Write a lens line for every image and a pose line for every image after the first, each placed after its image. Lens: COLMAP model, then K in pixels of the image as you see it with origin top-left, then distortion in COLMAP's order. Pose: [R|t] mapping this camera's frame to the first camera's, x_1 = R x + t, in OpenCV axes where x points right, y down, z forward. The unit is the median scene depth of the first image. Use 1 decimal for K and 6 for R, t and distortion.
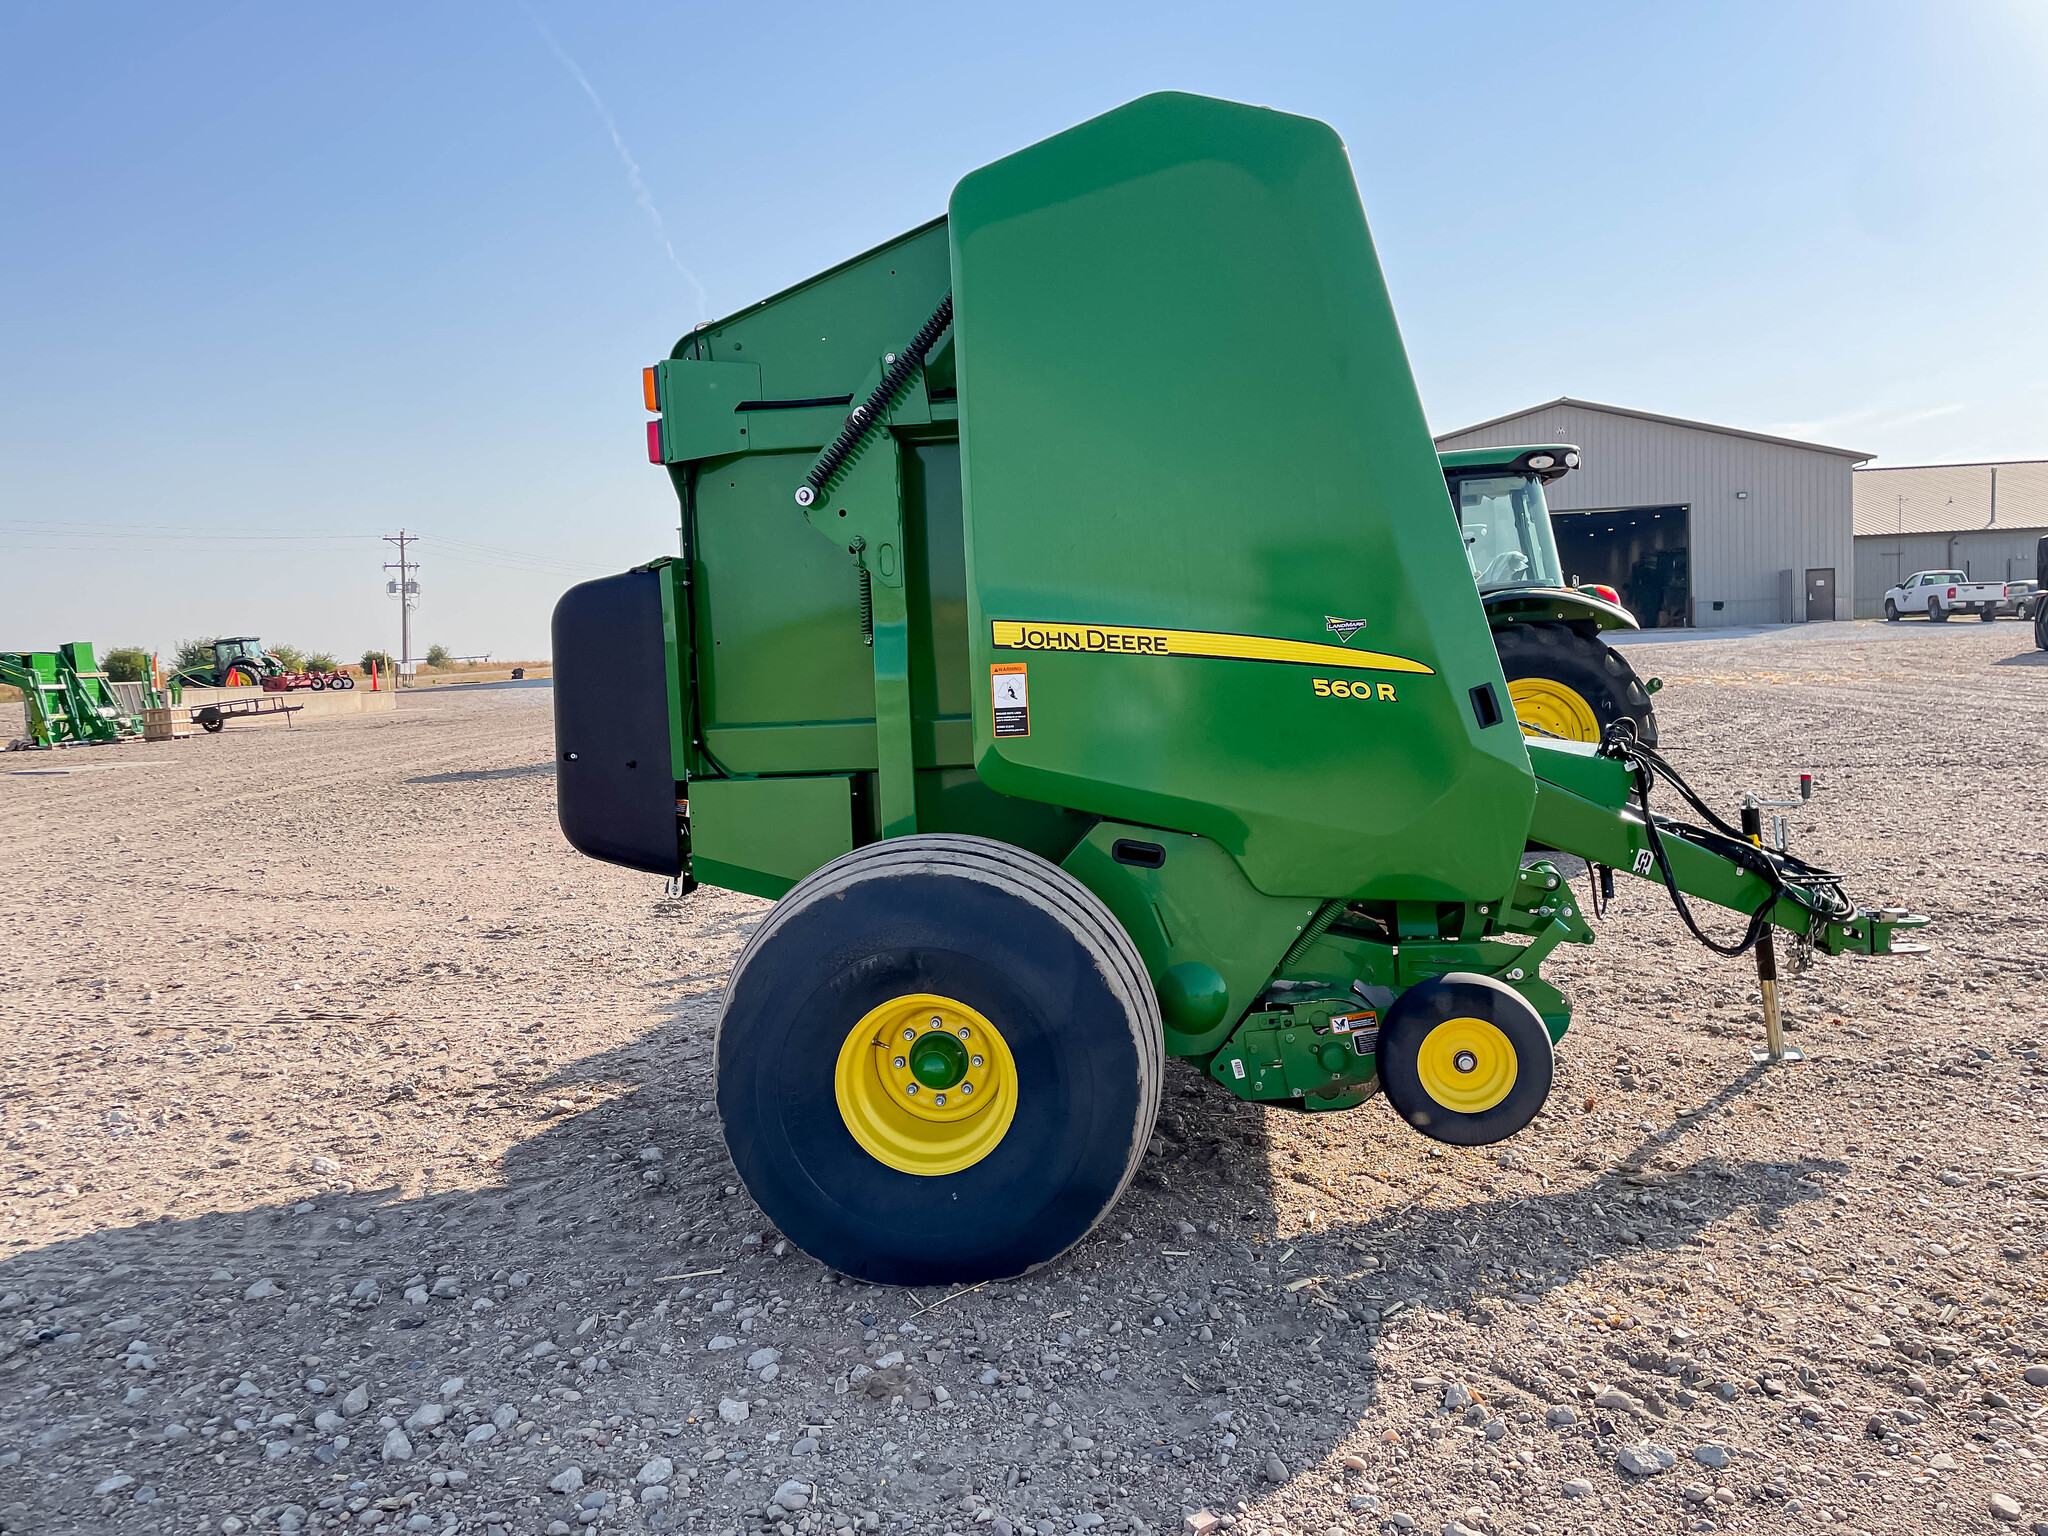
lens RADIAL K [[1573.6, 0, 1015.9], [0, 1573.6, 718.6], [0, 0, 1]] dist [0.086371, -0.136819]
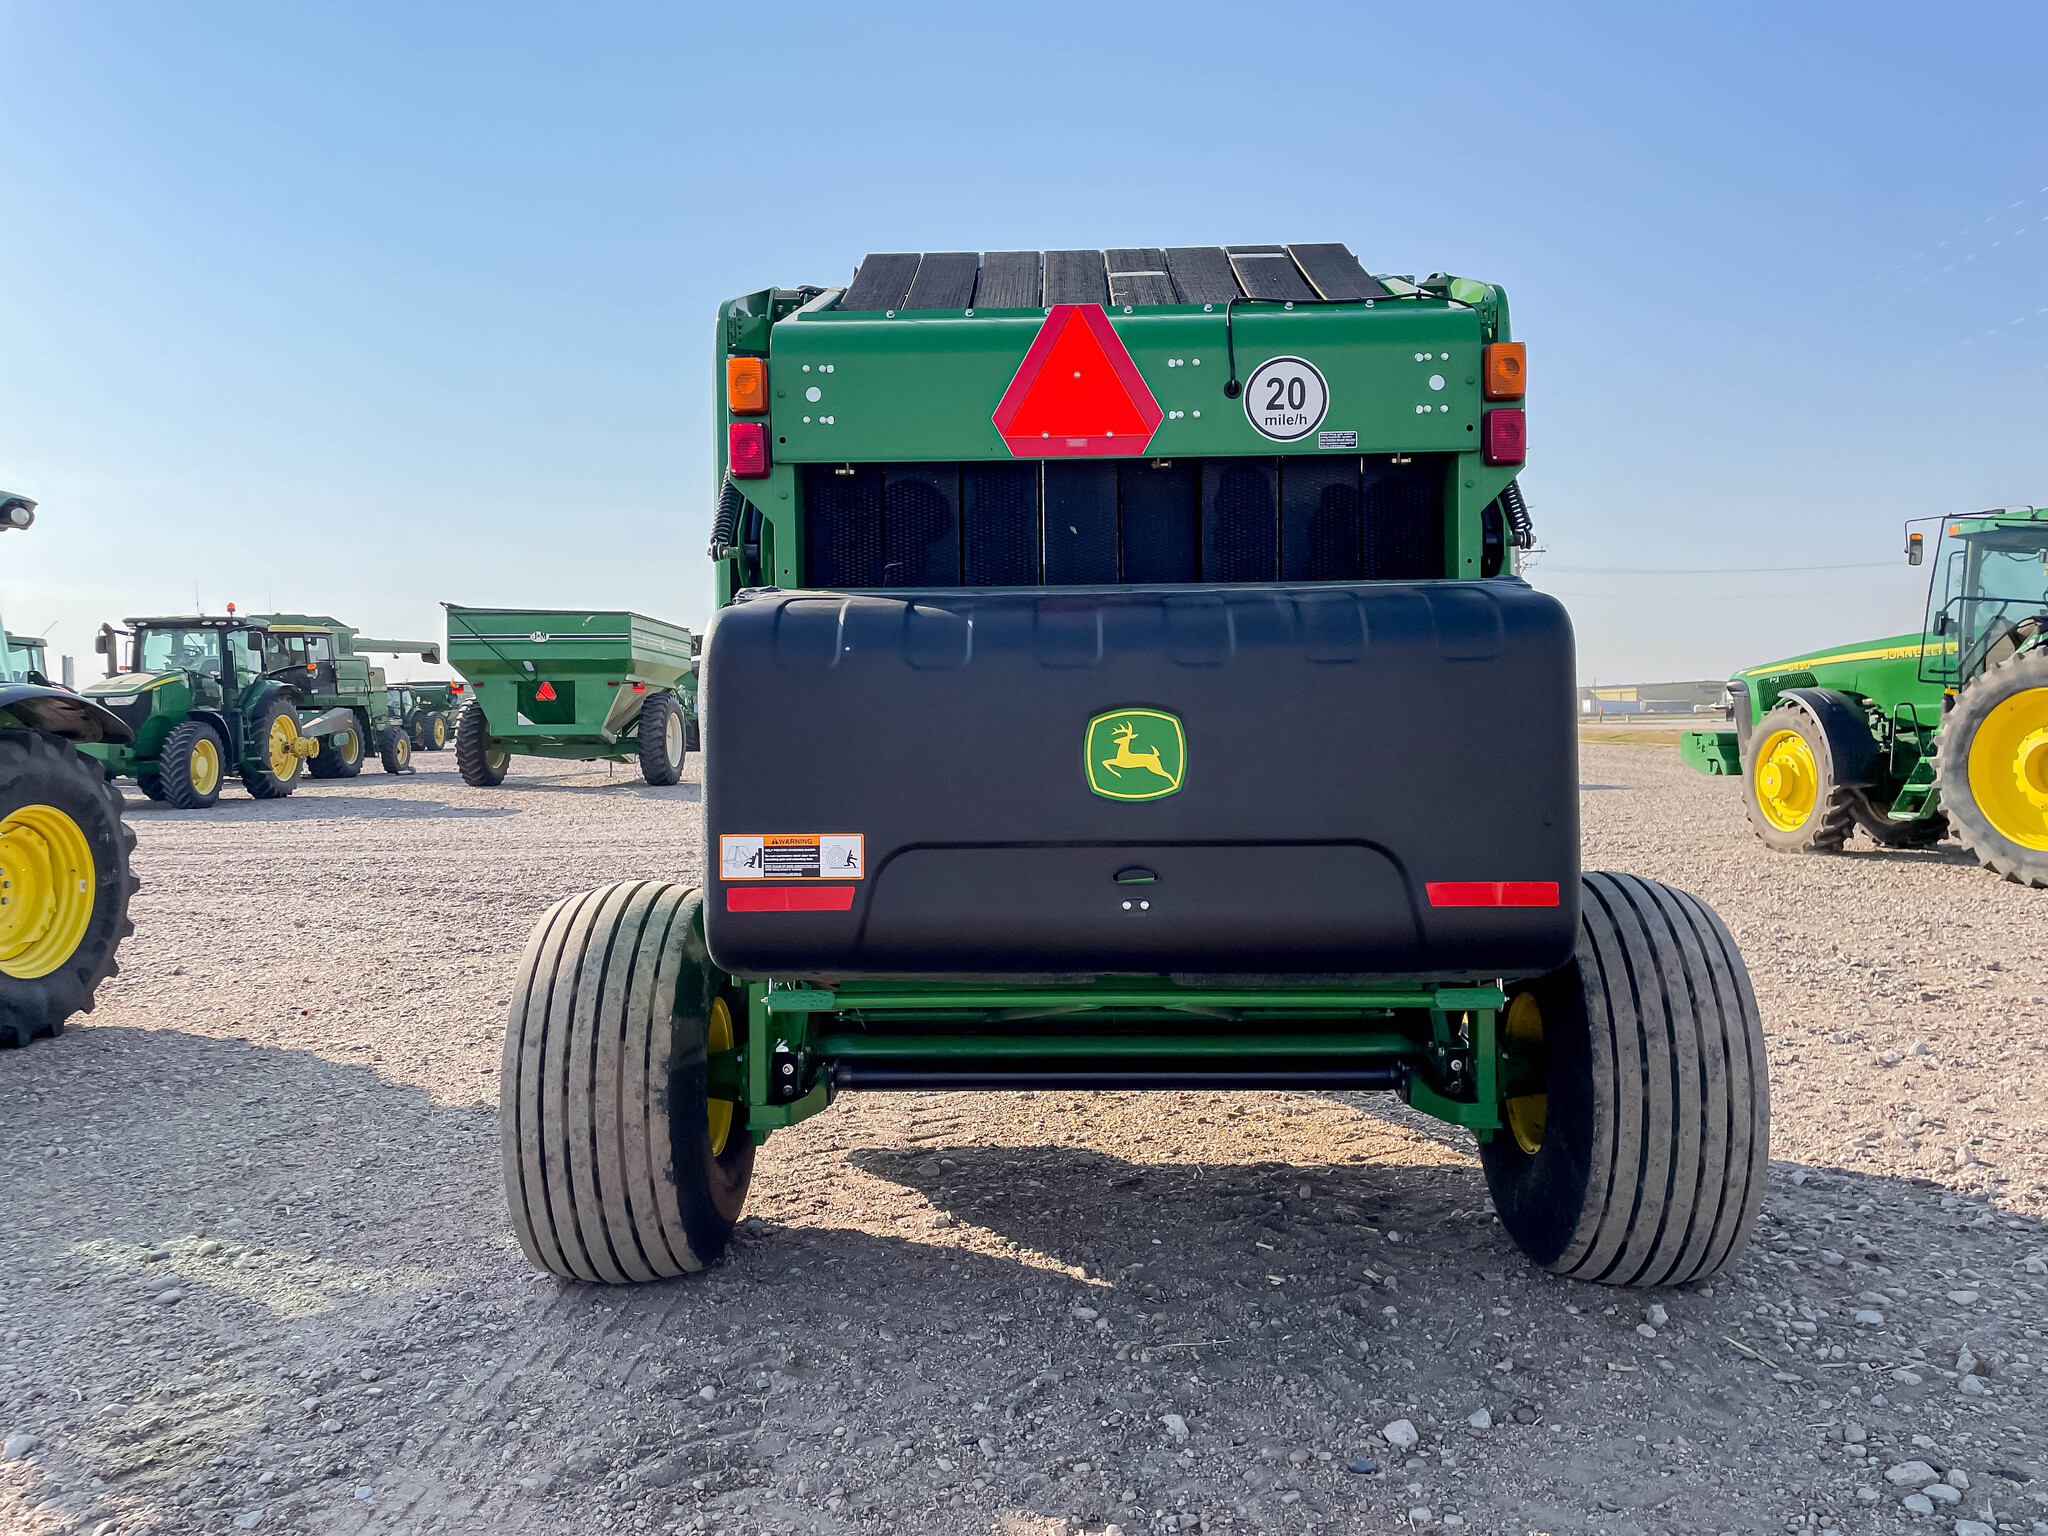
lens RADIAL K [[1573.6, 0, 1012.9], [0, 1573.6, 768.0], [0, 0, 1]] dist [0.116950, -0.172850]
pose [[-0.106806, 0.015970, 0.994152, -1.097951], [0.066610, 0.997740, -0.008871, -0.016736], [-0.992046, 0.065273, -0.107628, 1.496706]]
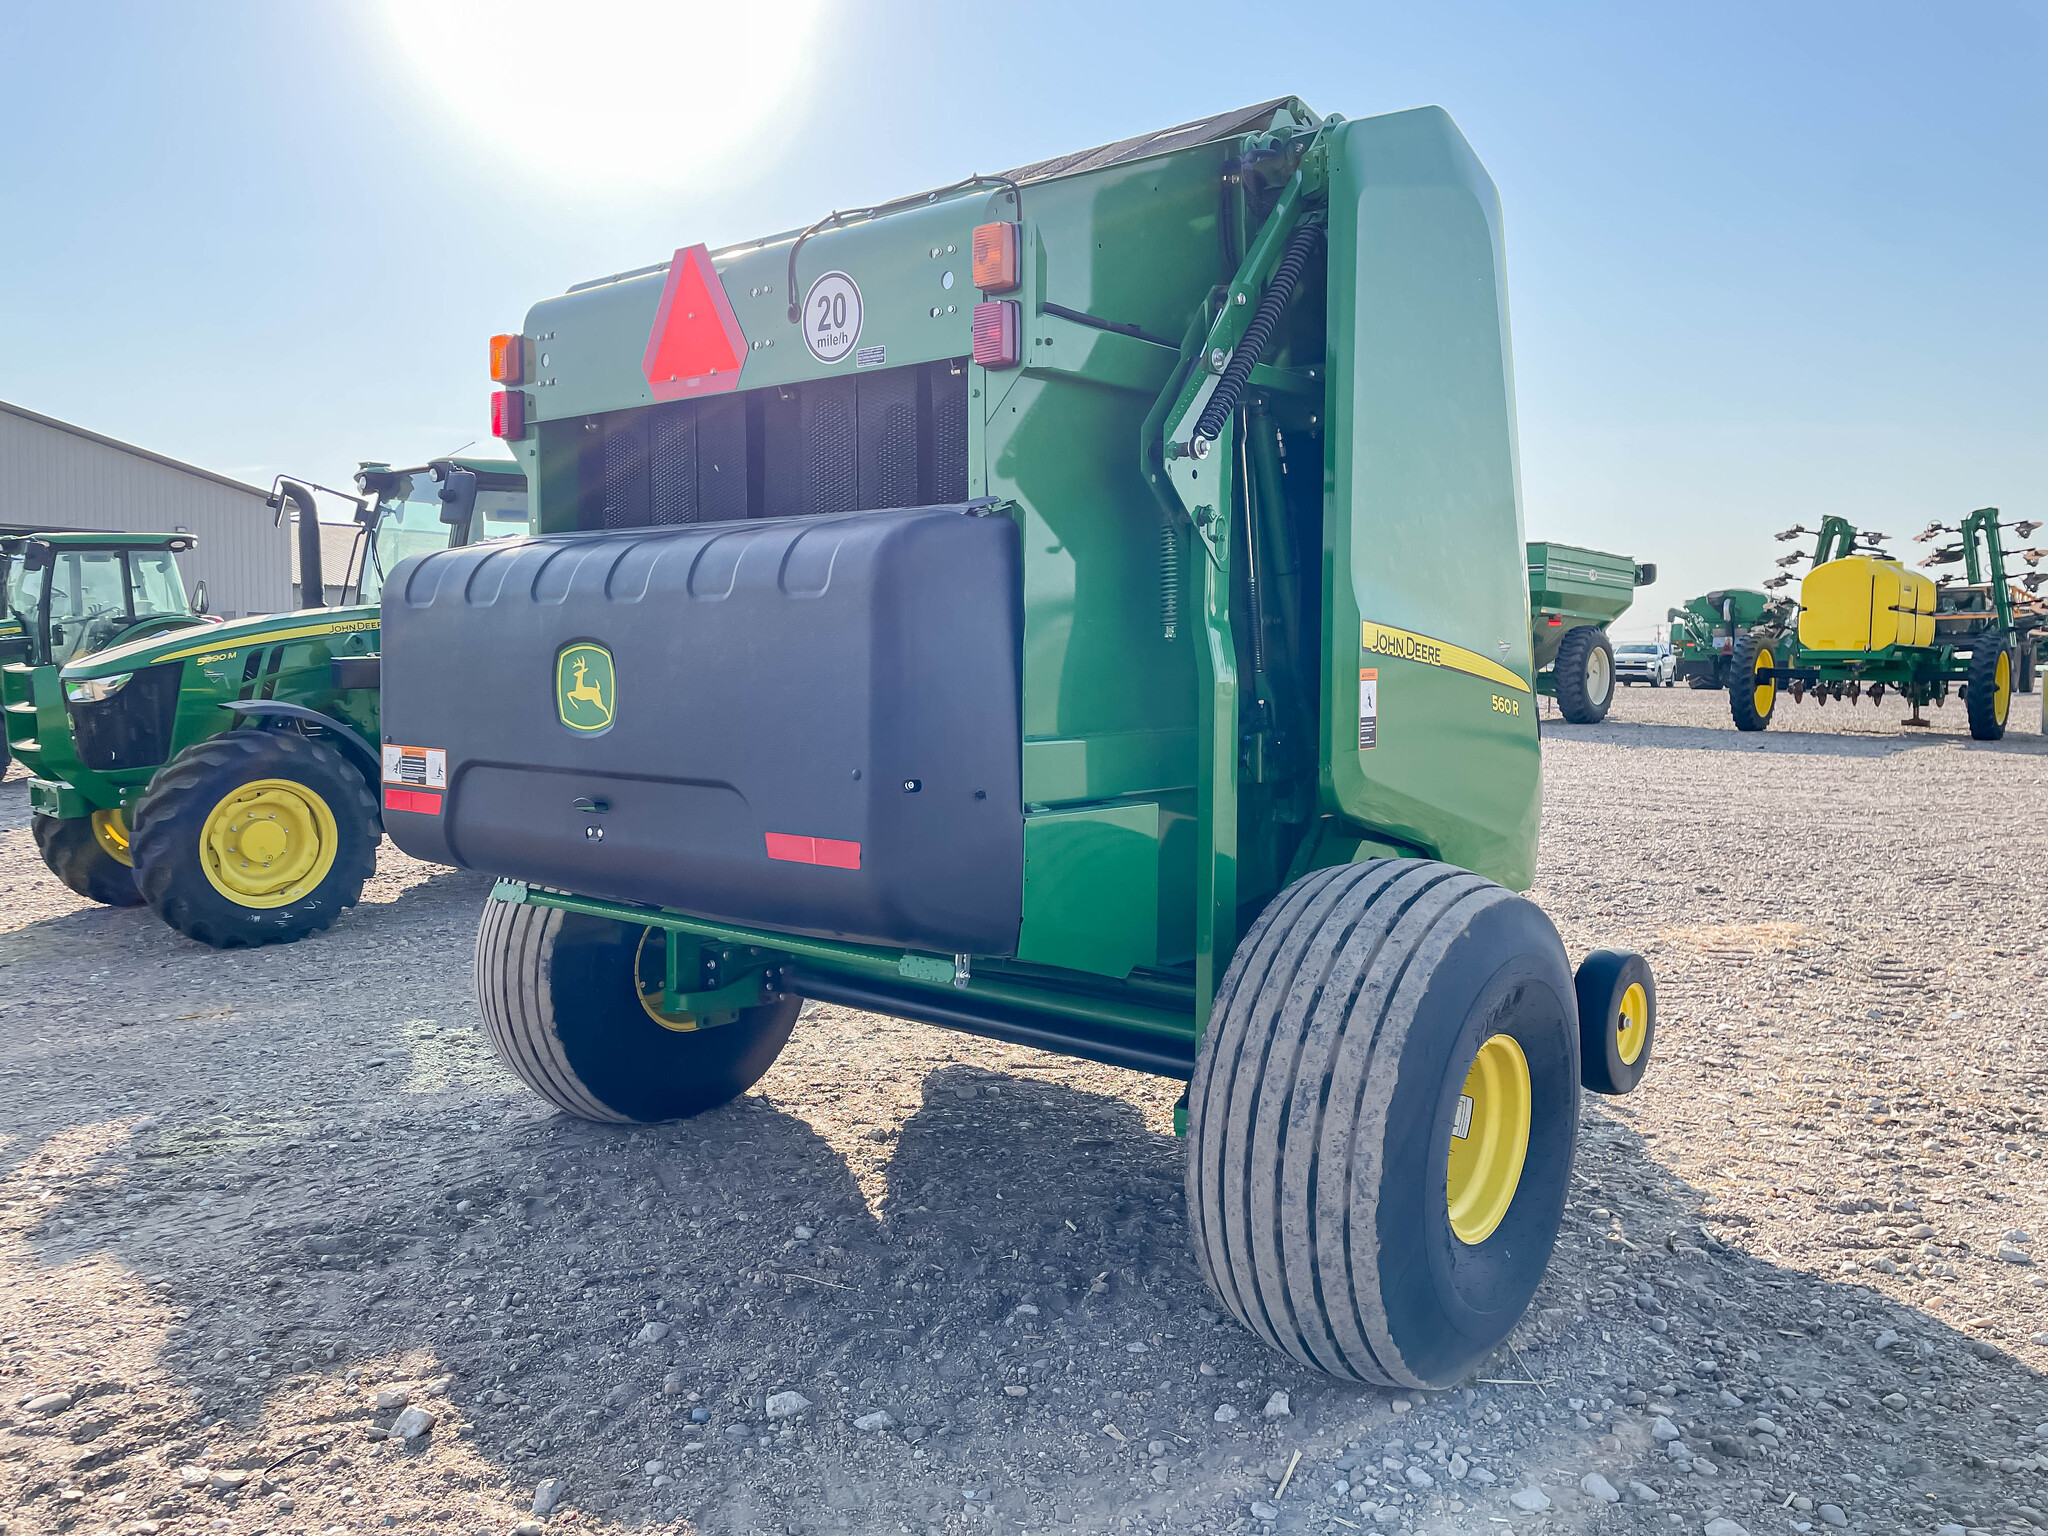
lens RADIAL K [[1555.1, 0, 1011.0], [0, 1555.1, 764.5], [0, 0, 1]] dist [0.101684, -0.157768]
pose [[0.540574, -0.010073, 0.841236, -0.880668], [0.012271, 0.999916, 0.004087, 0.013870], [-0.841207, 0.008114, 0.540652, 0.700783]]
